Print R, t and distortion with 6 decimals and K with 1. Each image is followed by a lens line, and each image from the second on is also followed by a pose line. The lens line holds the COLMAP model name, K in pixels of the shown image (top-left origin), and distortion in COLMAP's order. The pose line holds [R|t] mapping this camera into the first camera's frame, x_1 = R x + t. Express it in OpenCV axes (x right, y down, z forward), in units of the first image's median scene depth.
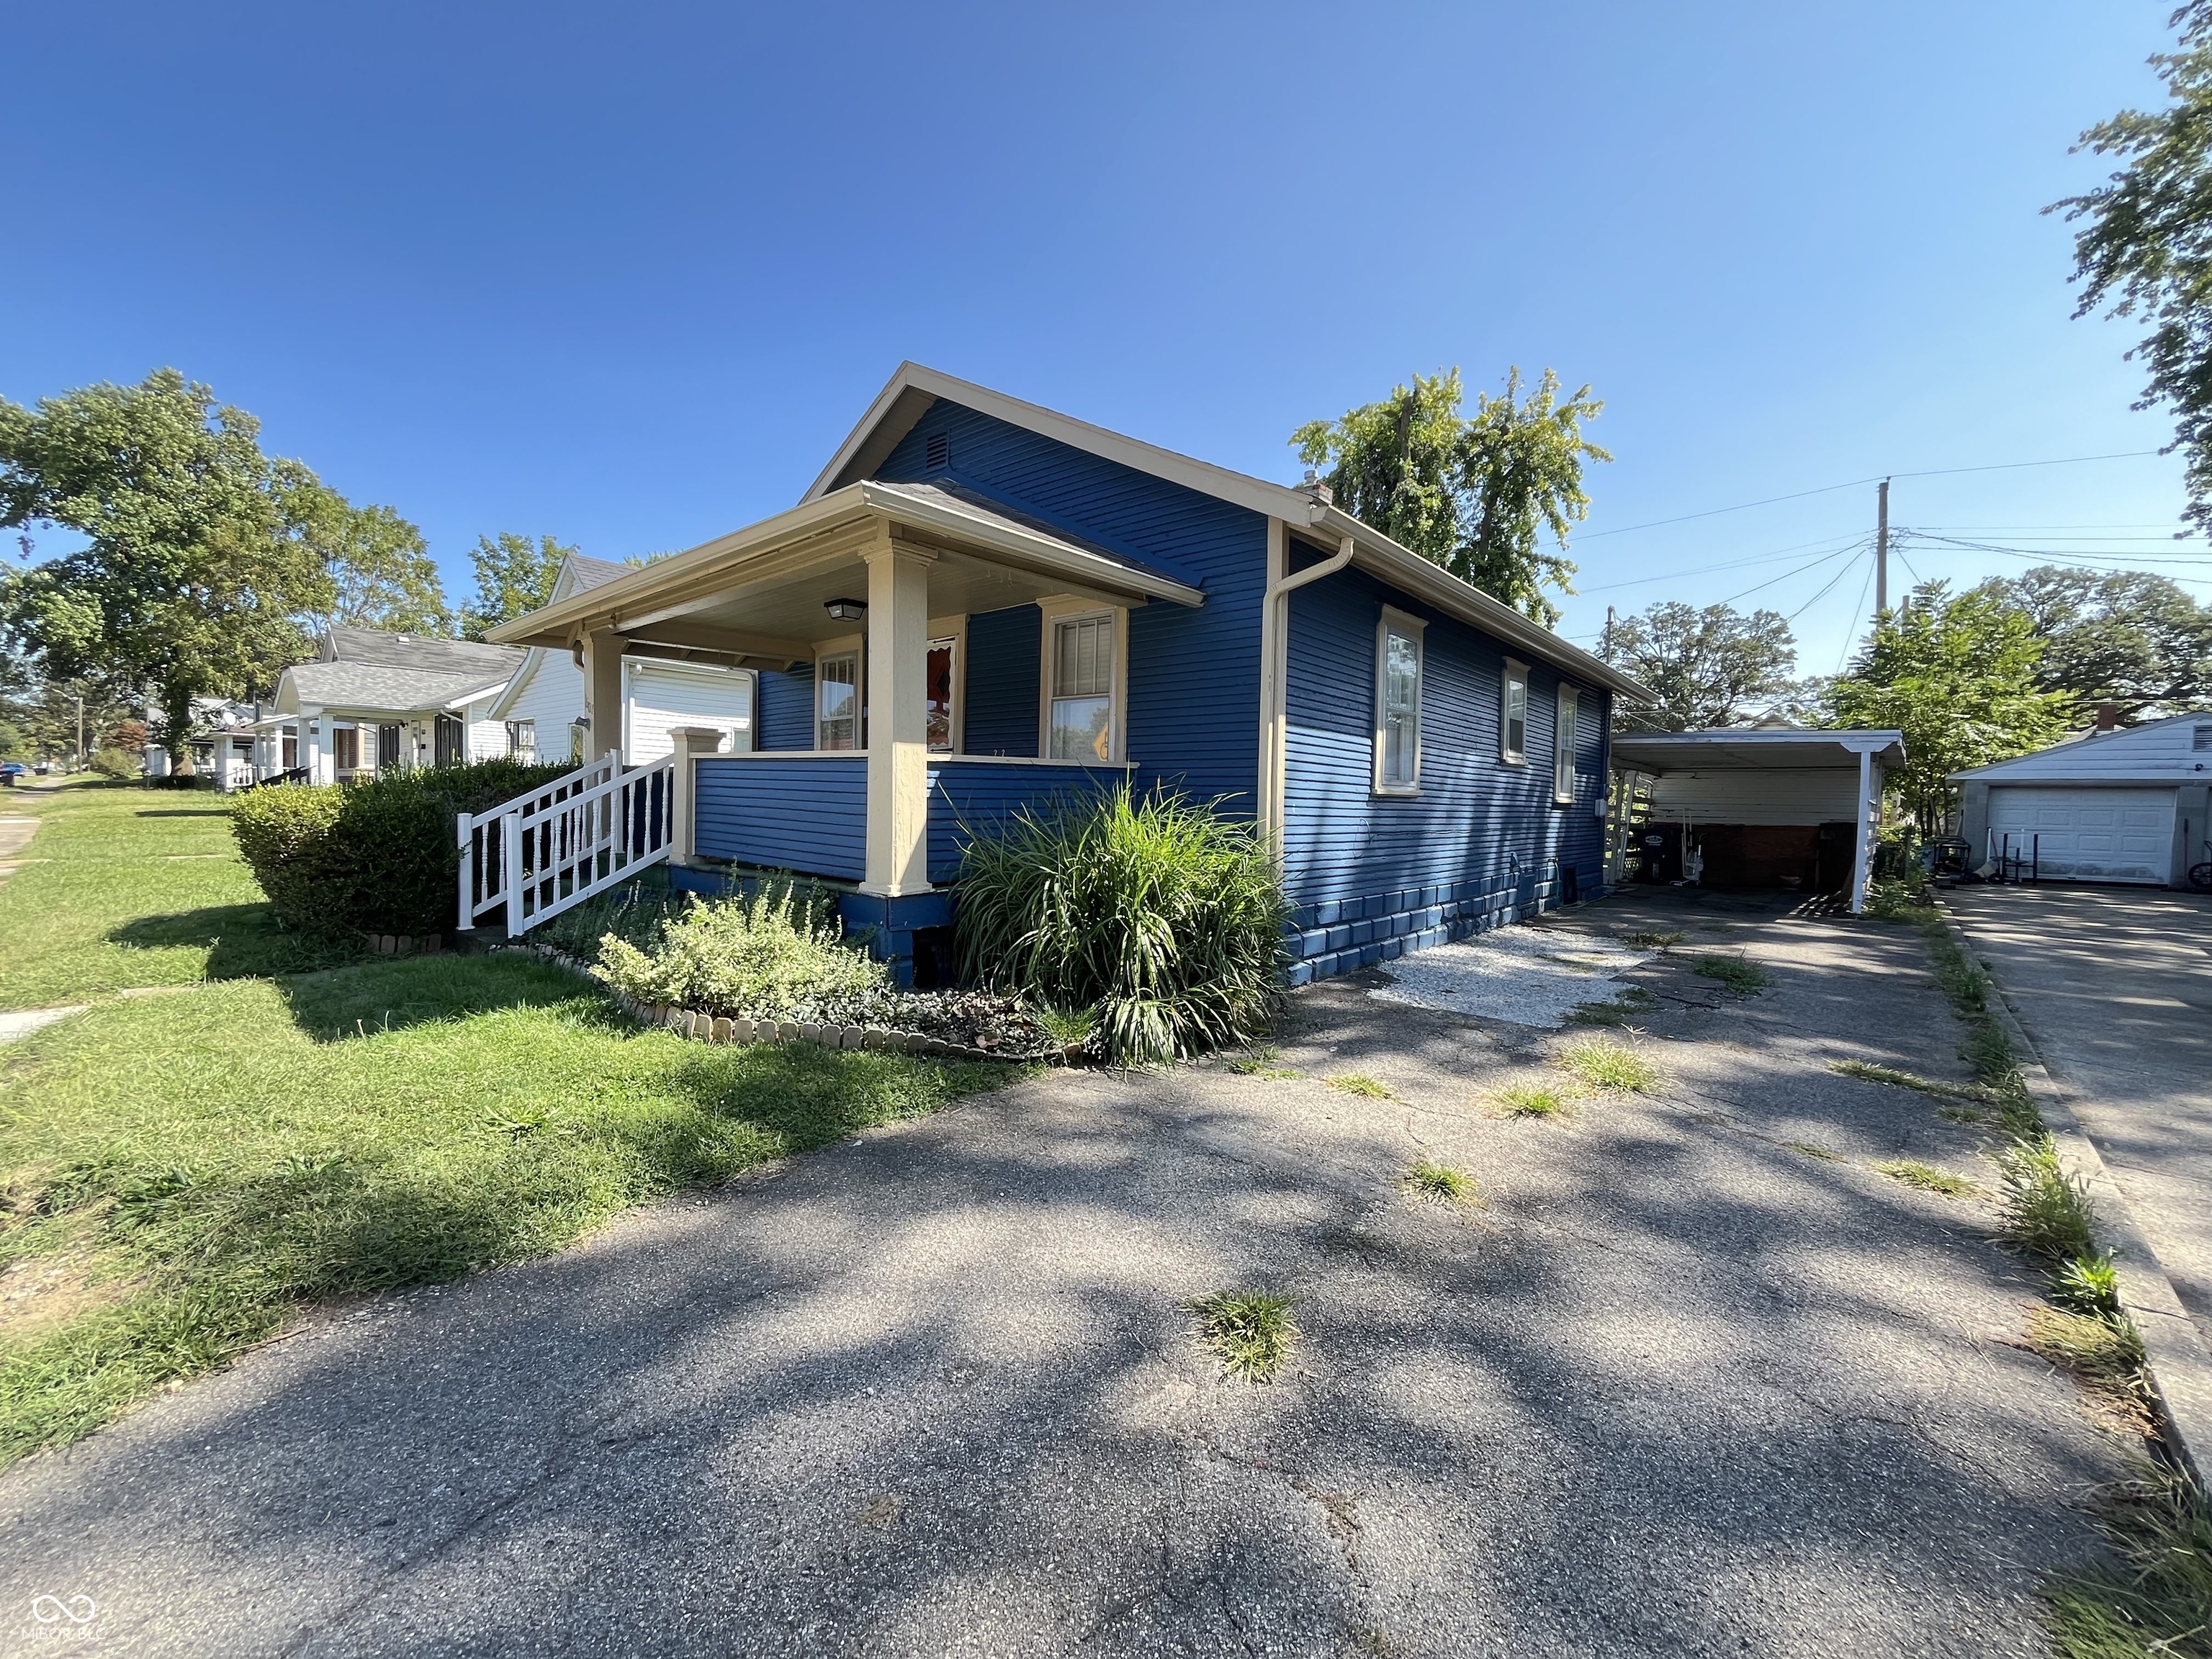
lens RADIAL K [[892.0, 0, 1104.0], [0, 892.0, 832.3], [0, 0, 1]] dist [-0.002383, -0.000236]
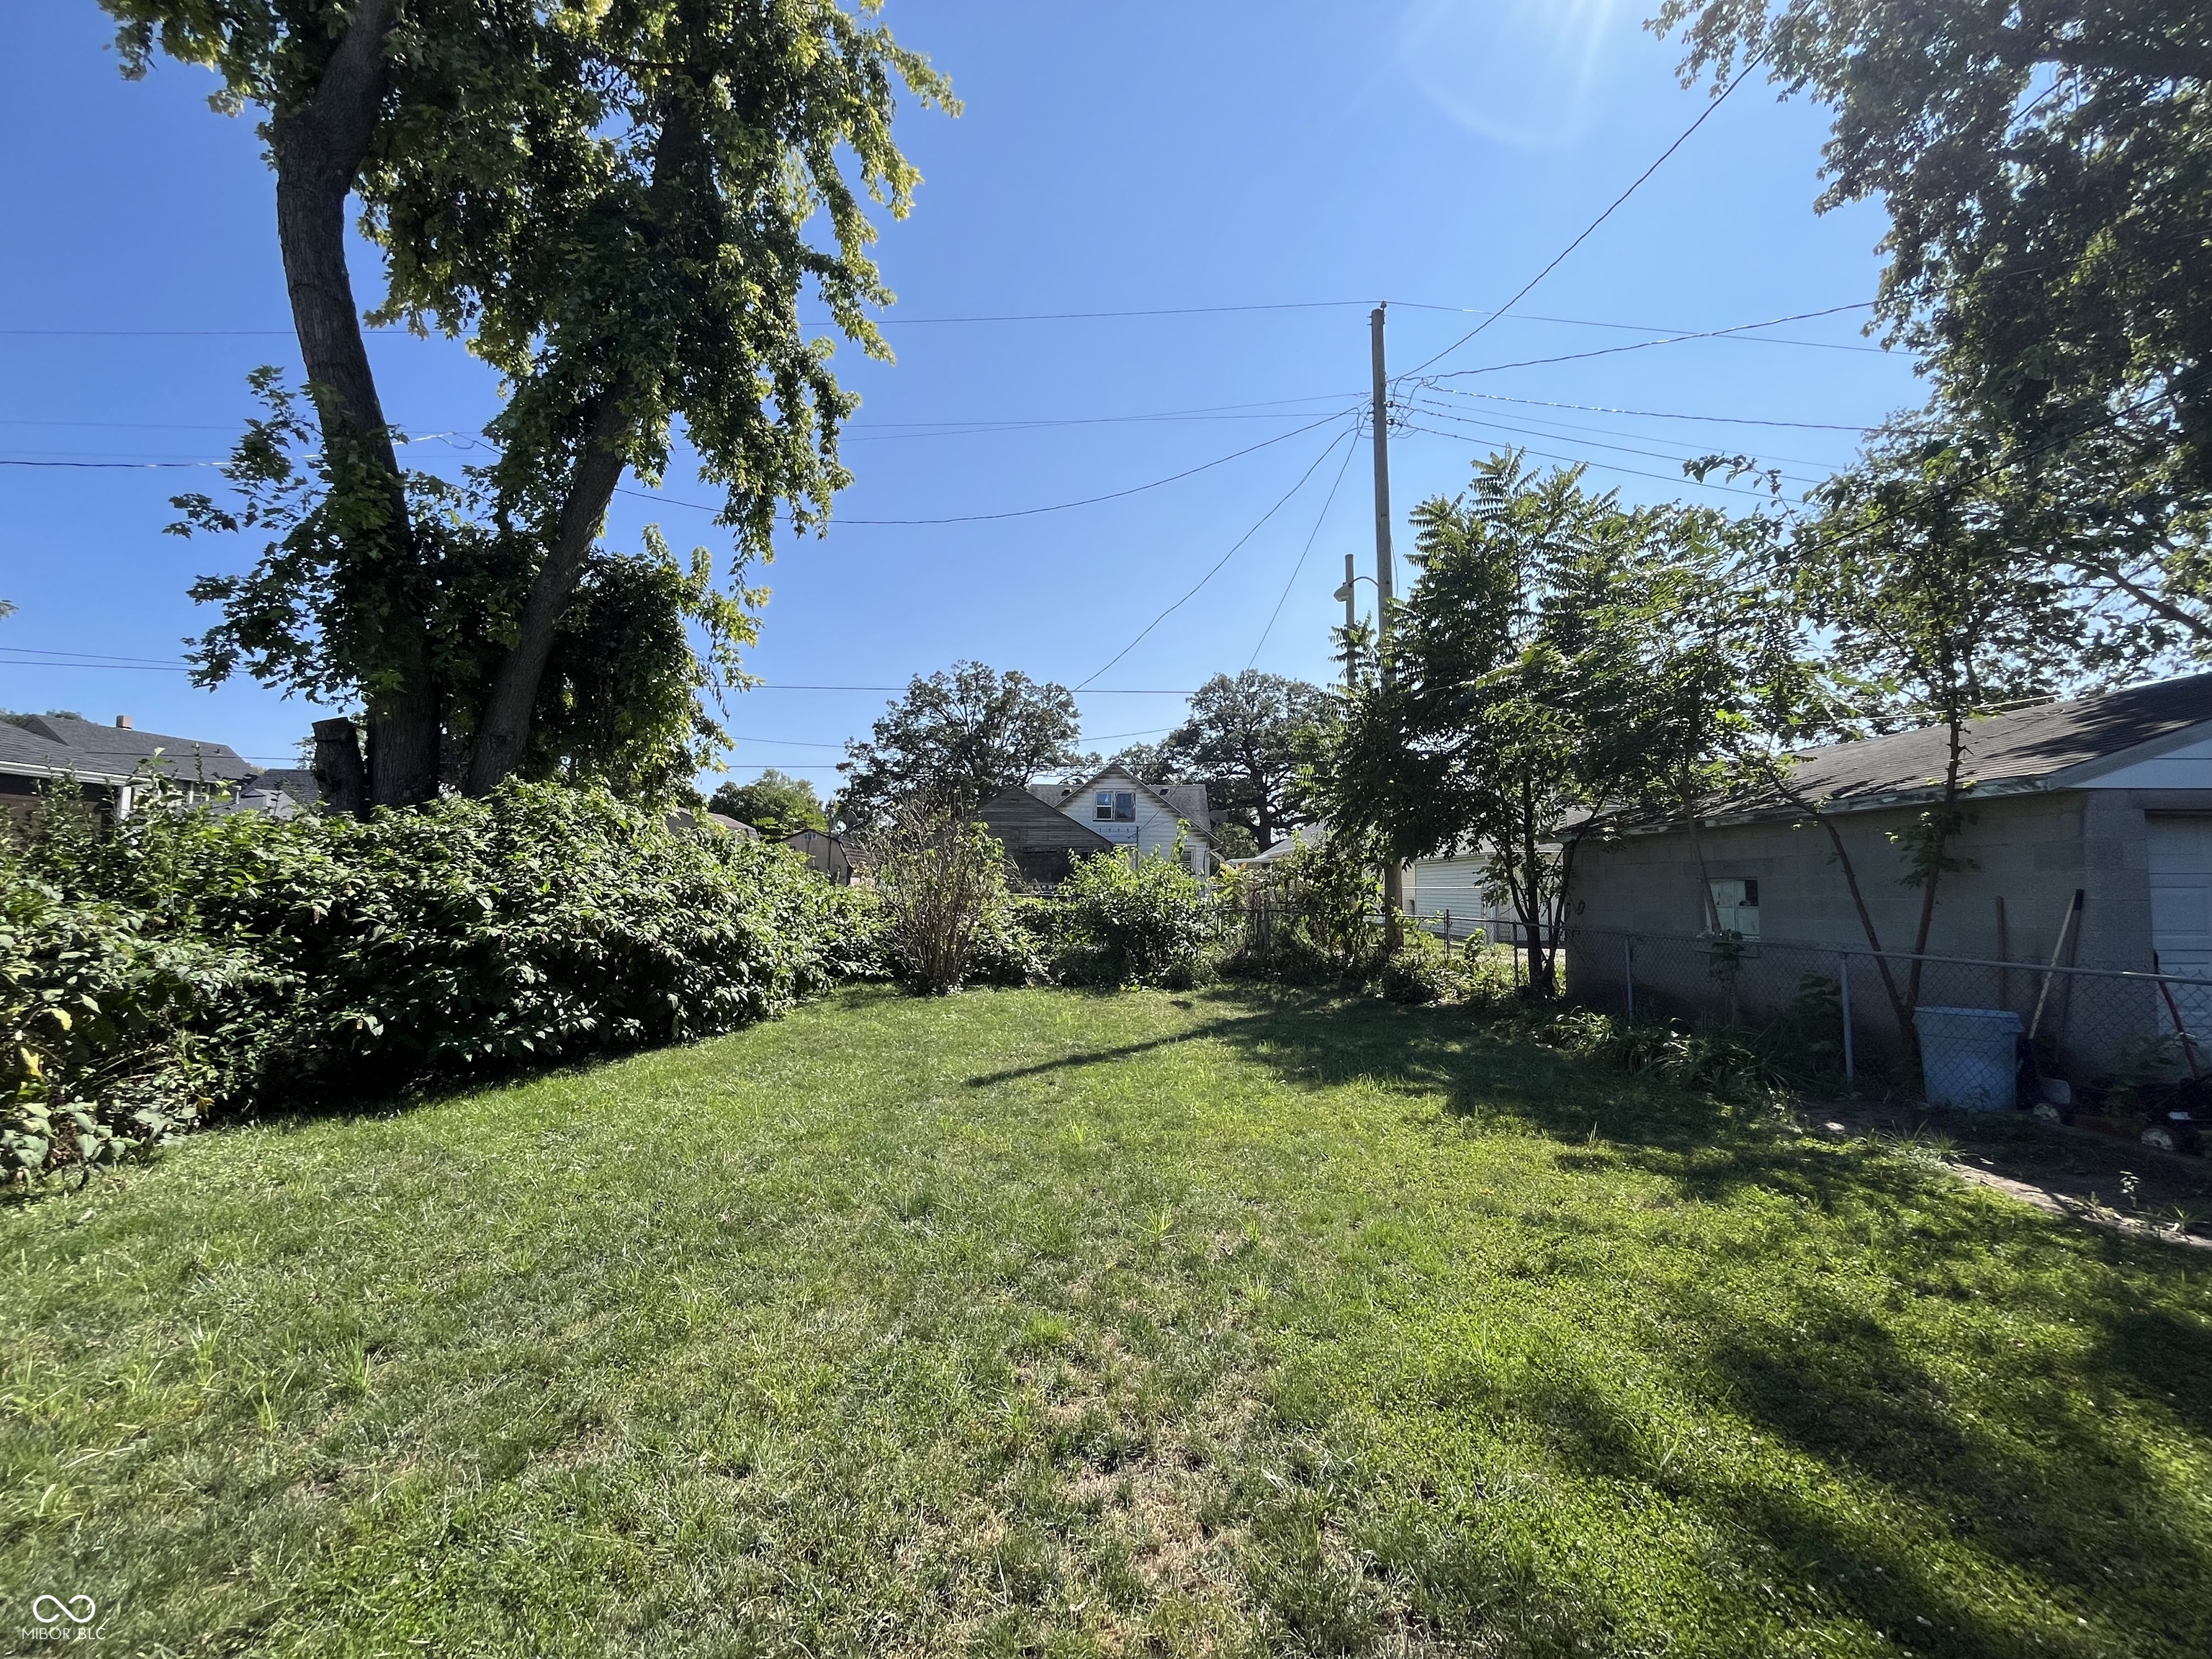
lens RADIAL K [[892.0, 0, 1104.5], [0, 892.0, 833.0], [0, 0, 1]] dist [-0.002383, -0.000236]
pose [[0.745417, 0.026367, 0.666077, 0.120891], [0.029443, 0.996940, -0.072415, -0.007448], [-0.665948, 0.073591, 0.742359, 0.231302]]
